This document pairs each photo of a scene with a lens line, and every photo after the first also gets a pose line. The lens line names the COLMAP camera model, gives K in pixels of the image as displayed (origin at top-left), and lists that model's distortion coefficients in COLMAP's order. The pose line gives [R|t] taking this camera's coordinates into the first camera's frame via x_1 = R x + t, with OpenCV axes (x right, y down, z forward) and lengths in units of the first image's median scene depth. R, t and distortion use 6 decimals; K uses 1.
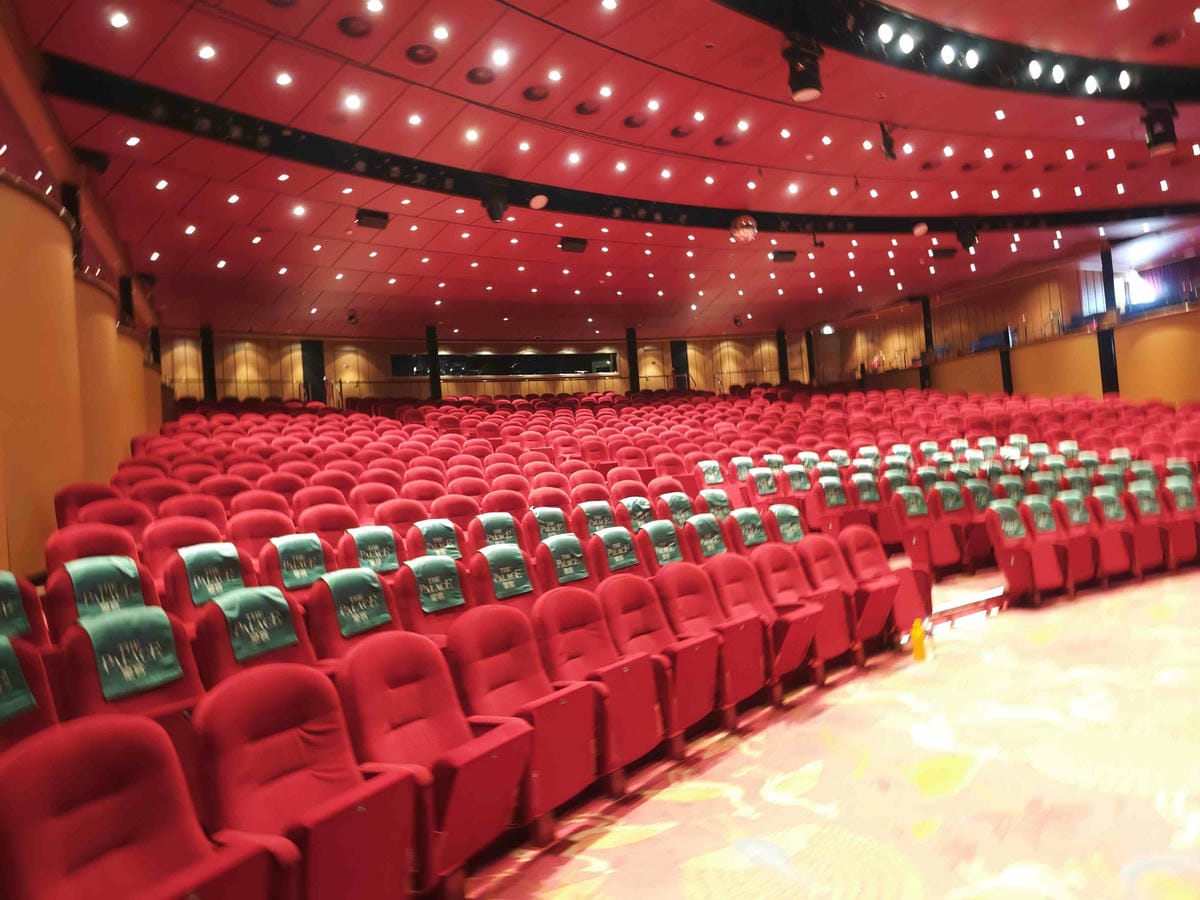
lens RADIAL K [[814.9, 0, 599.4], [0, 814.9, 450.3], [0, 0, 1]] dist [0.038383, -0.037025]
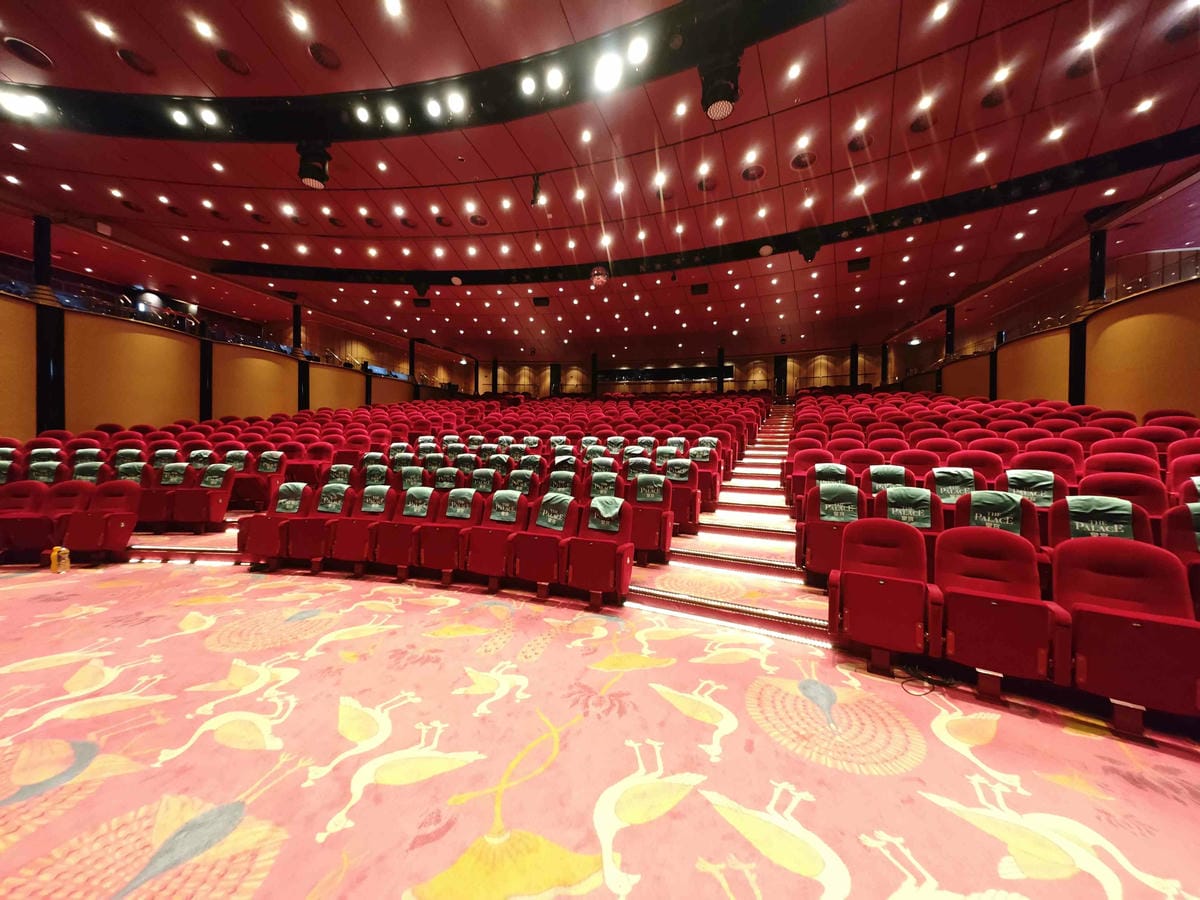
lens RADIAL K [[422.9, 0, 601.4], [0, 422.9, 447.3], [0, 0, 1]] dist [0.006813, -0.000128]
pose [[0.770528, 0.093334, -0.630535, 0.486721], [-0.052424, 0.995150, 0.083242, -0.026944], [0.635246, -0.031085, 0.771684, 0.309945]]
